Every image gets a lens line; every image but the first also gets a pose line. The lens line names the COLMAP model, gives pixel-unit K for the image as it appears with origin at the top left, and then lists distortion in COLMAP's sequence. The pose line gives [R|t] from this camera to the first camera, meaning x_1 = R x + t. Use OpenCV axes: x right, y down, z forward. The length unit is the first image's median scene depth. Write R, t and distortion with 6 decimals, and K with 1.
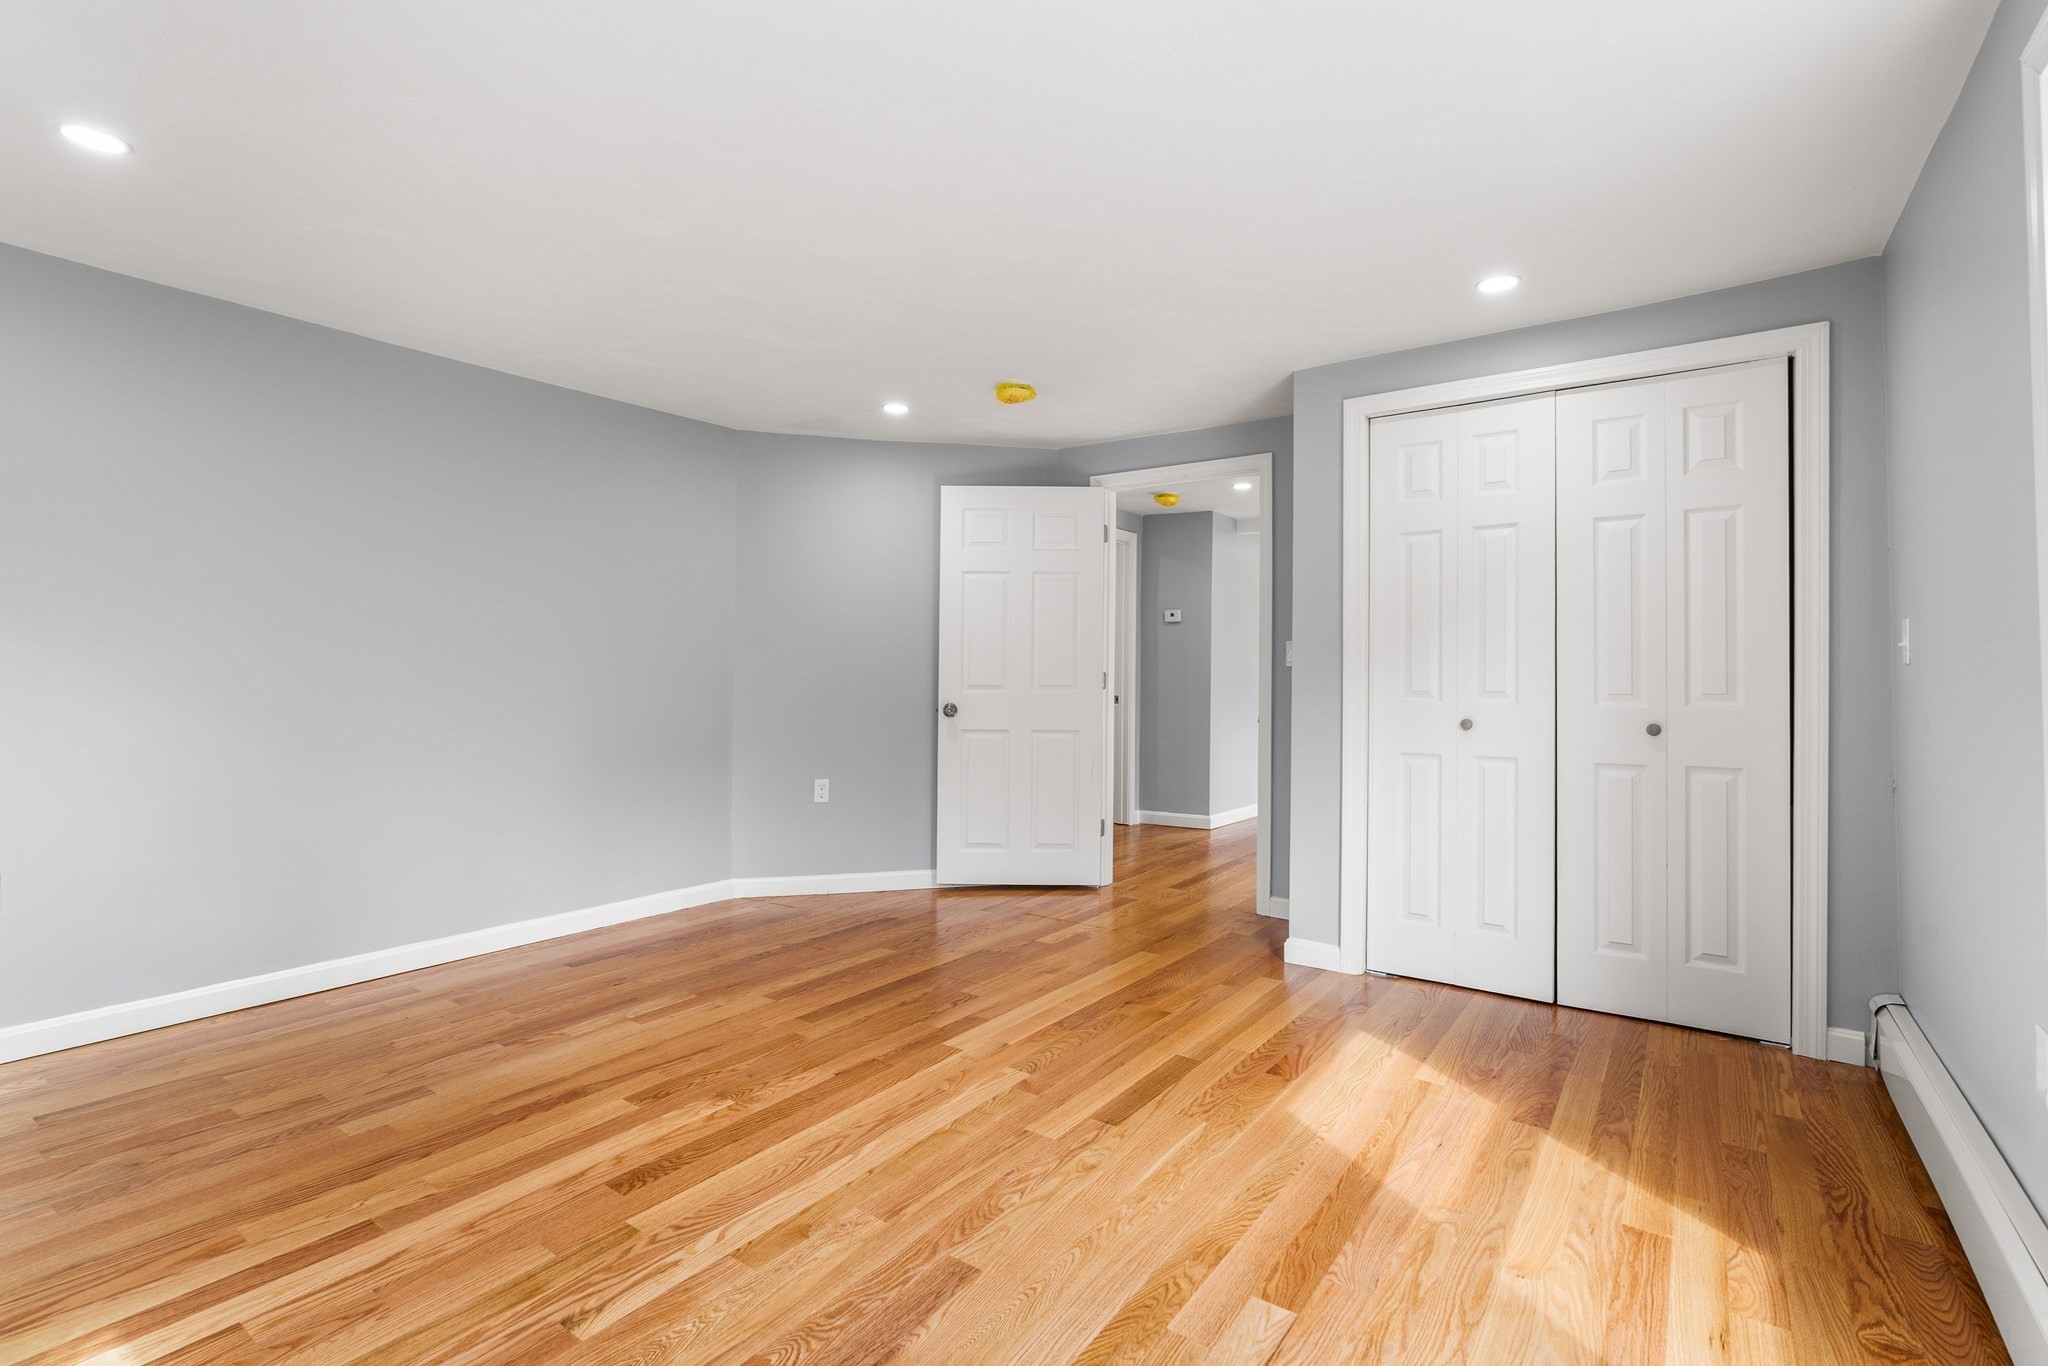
lens RADIAL K [[941.5, 0, 1018.7], [0, 941.5, 671.5], [0, 0, 1]] dist [-0.013474, 0.001515]
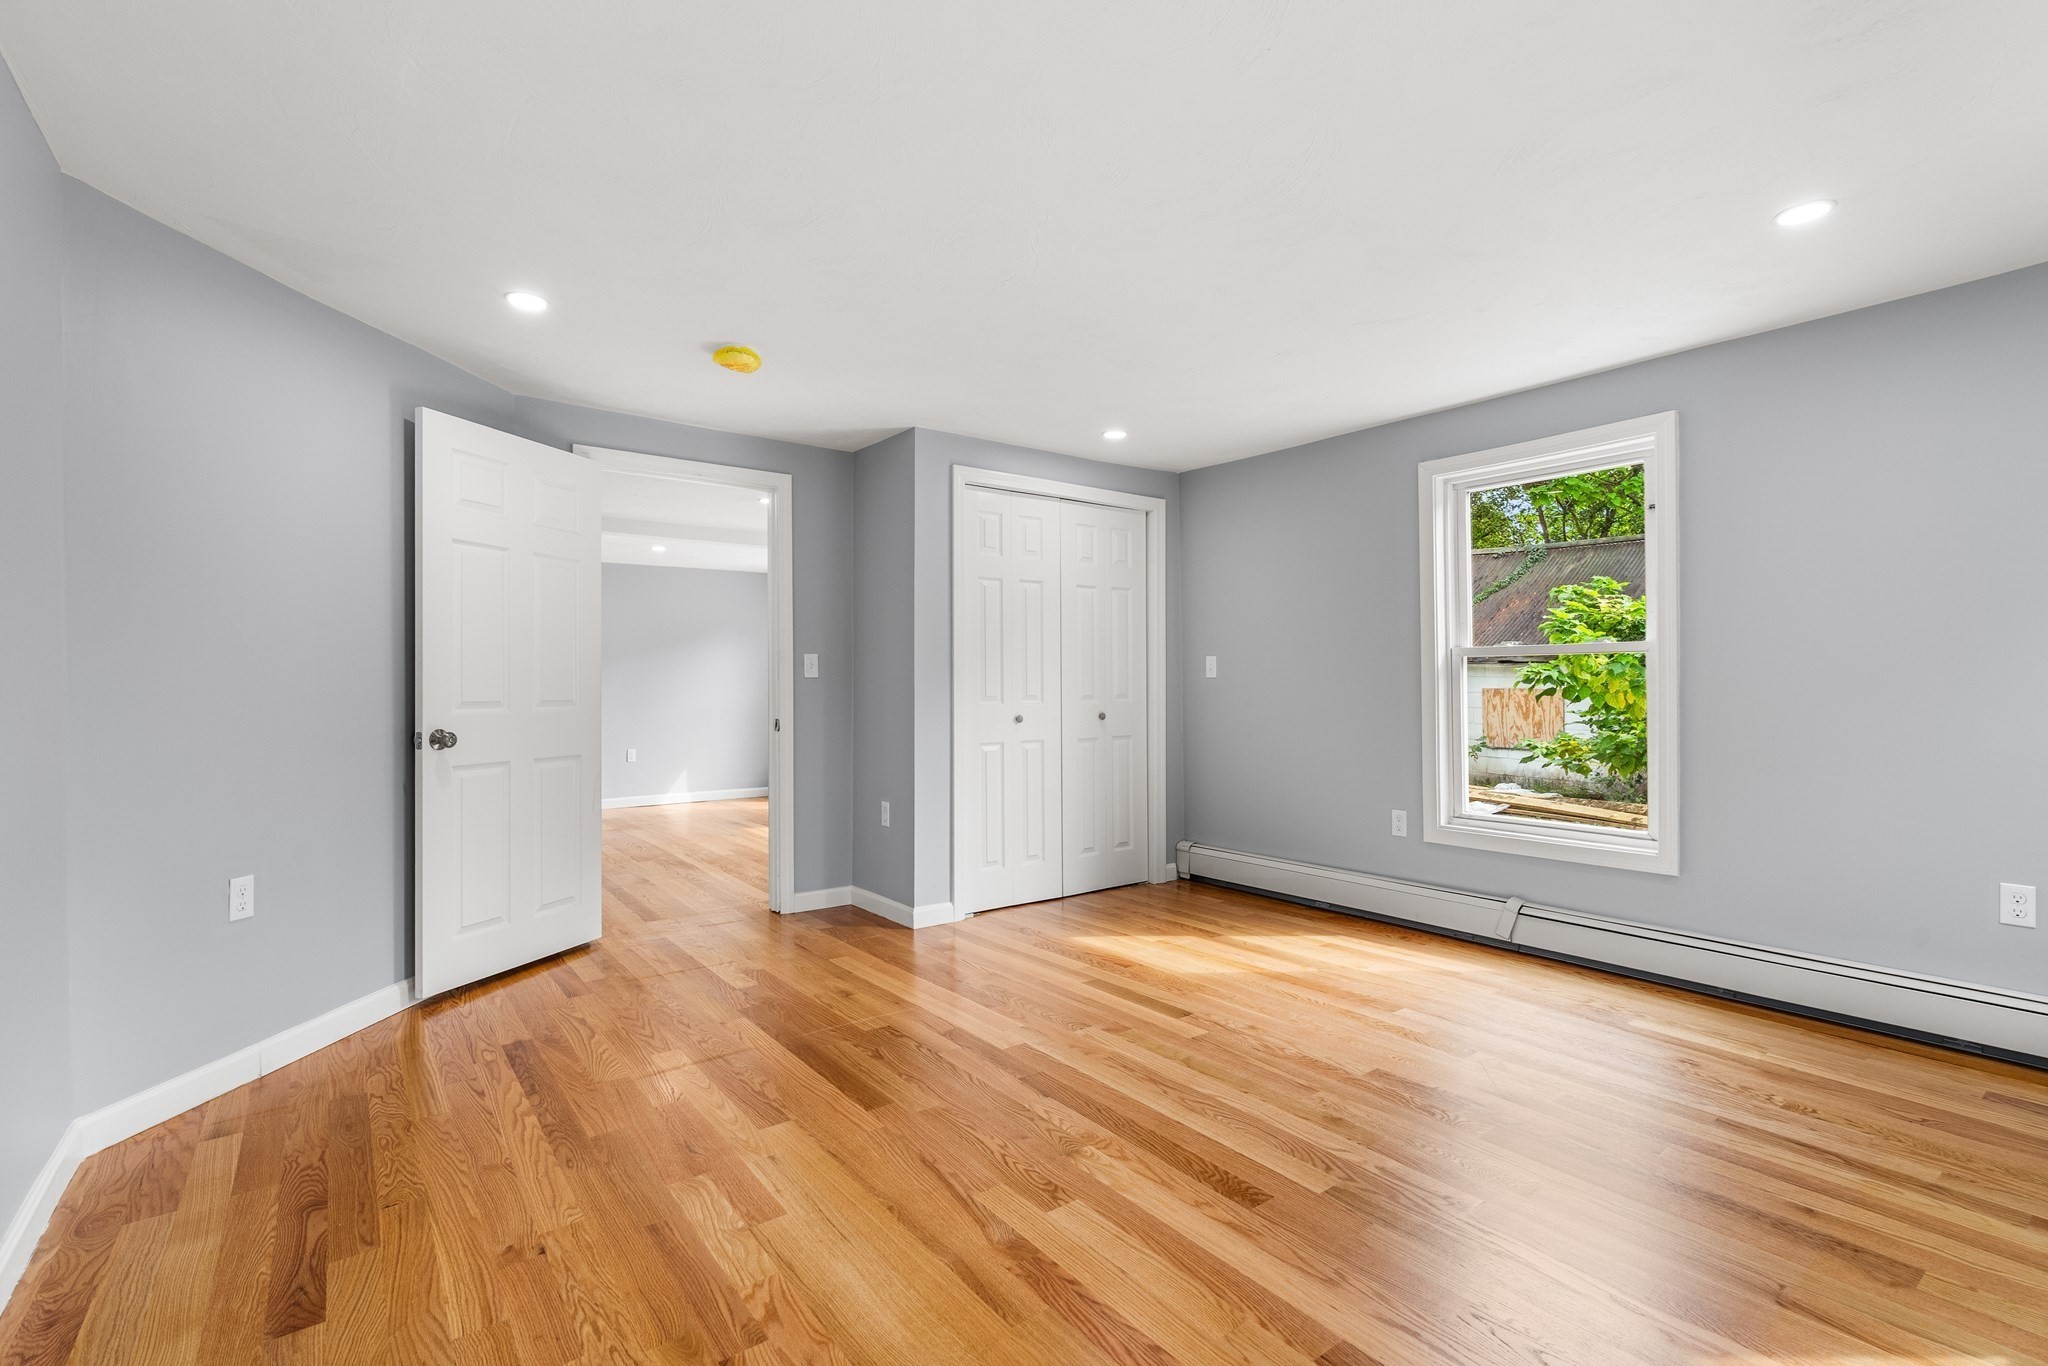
lens RADIAL K [[941.5, 0, 1032.2], [0, 941.5, 694.4], [0, 0, 1]] dist [-0.013474, 0.001515]
pose [[0.288349, -0.013836, 0.957425, -1.115471], [0.001298, 0.999900, 0.014059, -0.001336], [-0.957524, -0.002811, 0.288339, 0.729089]]
